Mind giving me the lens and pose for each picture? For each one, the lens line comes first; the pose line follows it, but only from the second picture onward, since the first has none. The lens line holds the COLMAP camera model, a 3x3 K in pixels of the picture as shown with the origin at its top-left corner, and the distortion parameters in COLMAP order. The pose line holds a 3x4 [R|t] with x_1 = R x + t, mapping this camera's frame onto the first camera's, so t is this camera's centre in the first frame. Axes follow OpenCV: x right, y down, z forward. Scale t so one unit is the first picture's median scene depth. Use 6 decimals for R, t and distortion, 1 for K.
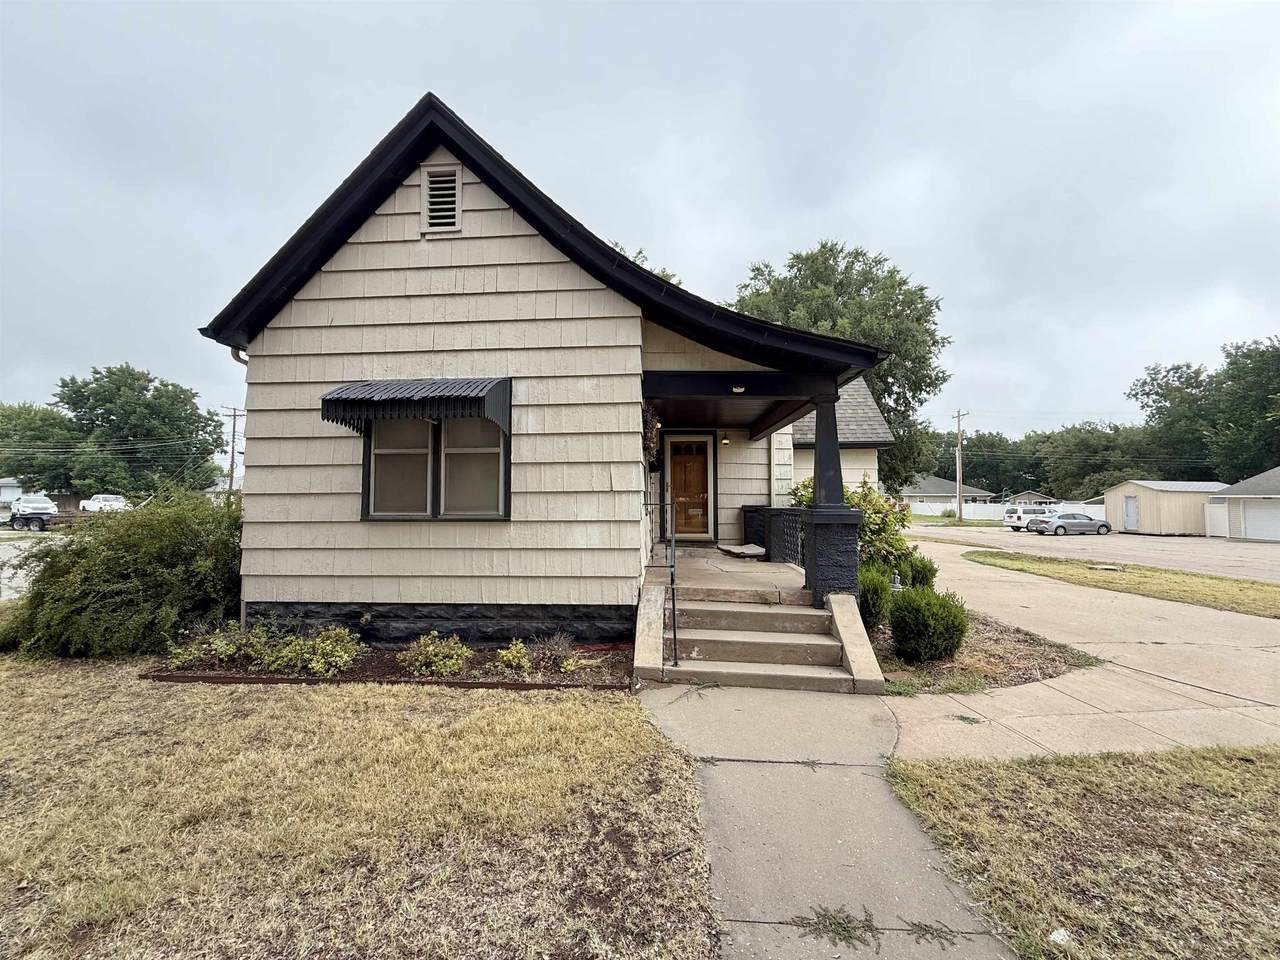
lens RADIAL K [[503.1, 0, 640.0], [0, 503.1, 480.0], [0, 0, 1]] dist [-0.000053, -0.000113]
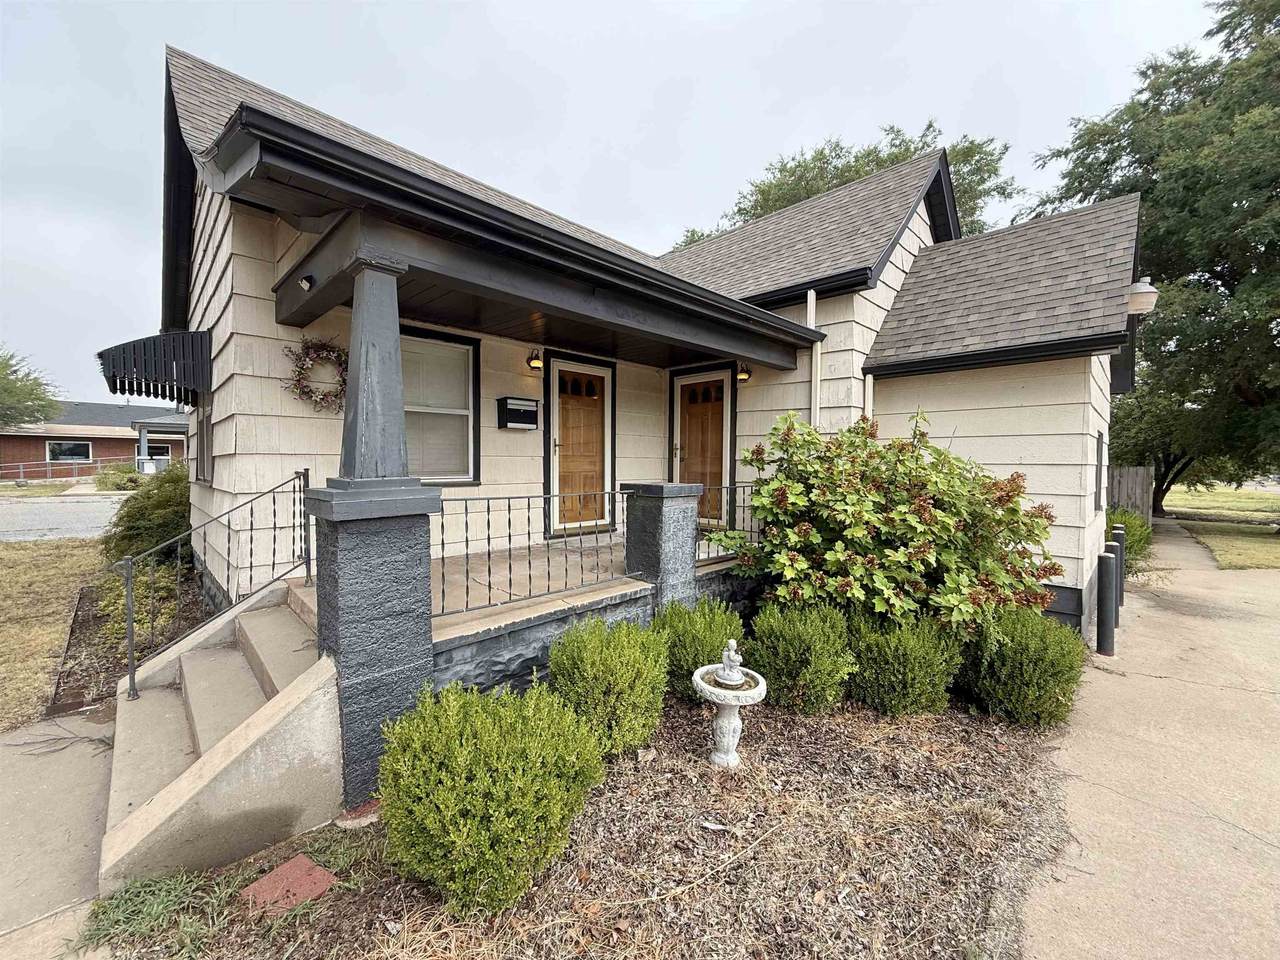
lens RADIAL K [[503.1, 0, 640.0], [0, 503.1, 480.0], [0, 0, 1]] dist [-0.000053, -0.000113]
pose [[0.751454, 0.036716, -0.658763, 0.578165], [0.007096, 0.997943, 0.063714, 0.015148], [0.659748, -0.052553, 0.749647, 0.499866]]
